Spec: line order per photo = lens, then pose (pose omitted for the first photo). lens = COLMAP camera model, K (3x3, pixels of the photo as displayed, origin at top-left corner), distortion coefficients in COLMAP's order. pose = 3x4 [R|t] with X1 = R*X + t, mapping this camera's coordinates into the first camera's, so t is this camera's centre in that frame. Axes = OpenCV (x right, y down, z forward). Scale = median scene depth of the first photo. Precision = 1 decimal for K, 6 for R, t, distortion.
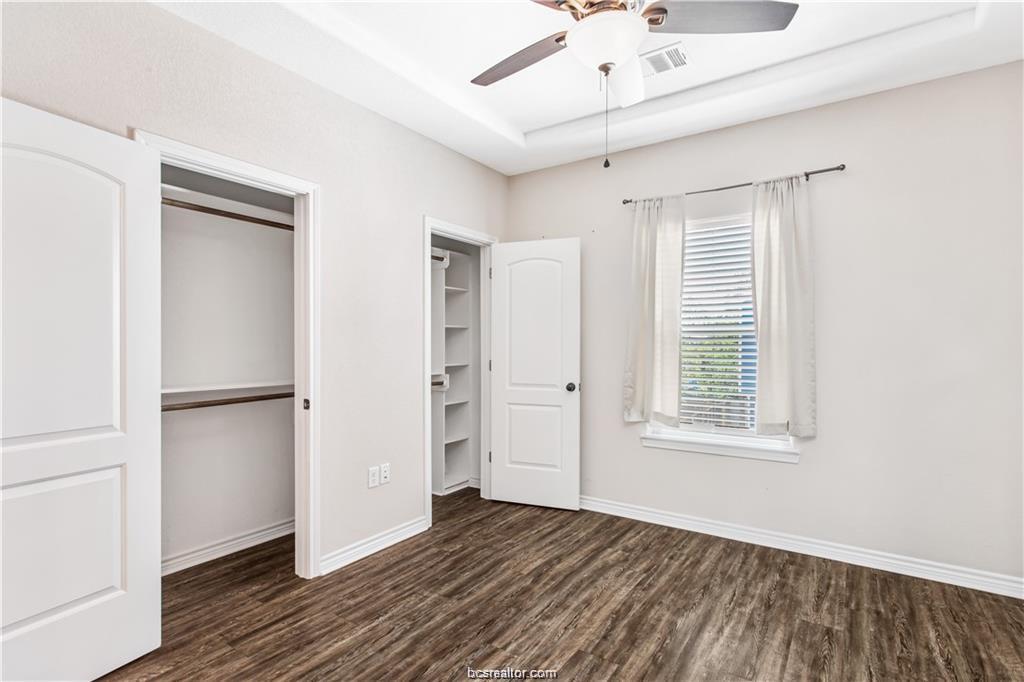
lens RADIAL K [[495.1, 0, 508.1], [0, 495.1, 344.9], [0, 0, 1]] dist [0.005795, -0.000774]
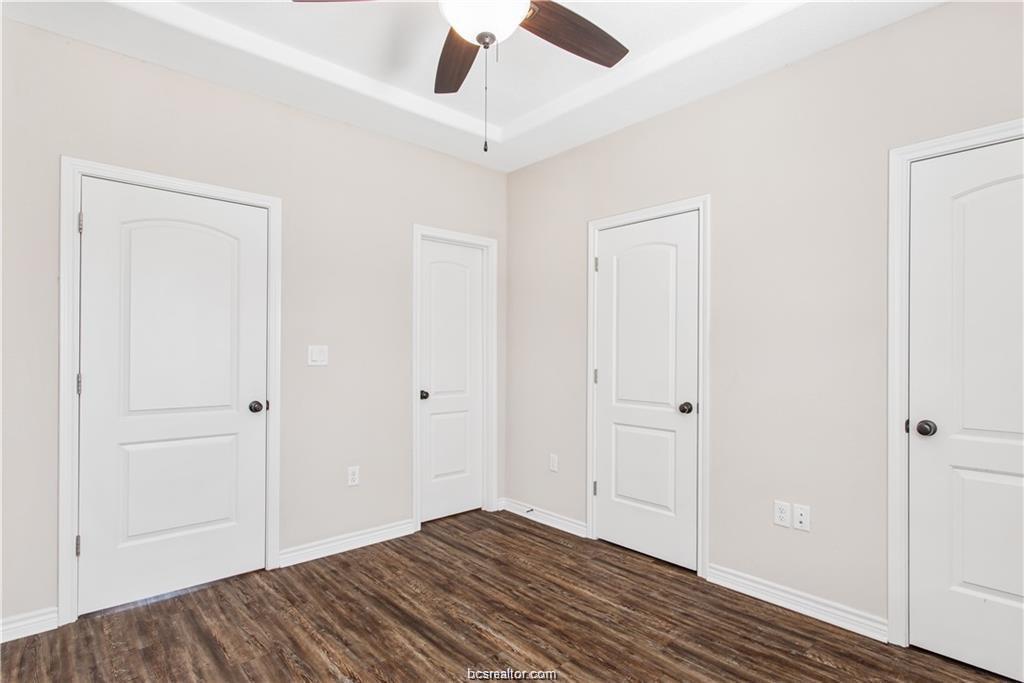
lens RADIAL K [[495.1, 0, 507.5], [0, 495.1, 346.4], [0, 0, 1]] dist [0.005795, -0.000774]
pose [[-0.213883, -0.010880, -0.976799, 0.818695], [-0.002131, 0.999941, -0.010671, -0.002846], [0.976857, -0.000201, -0.213893, 0.942771]]
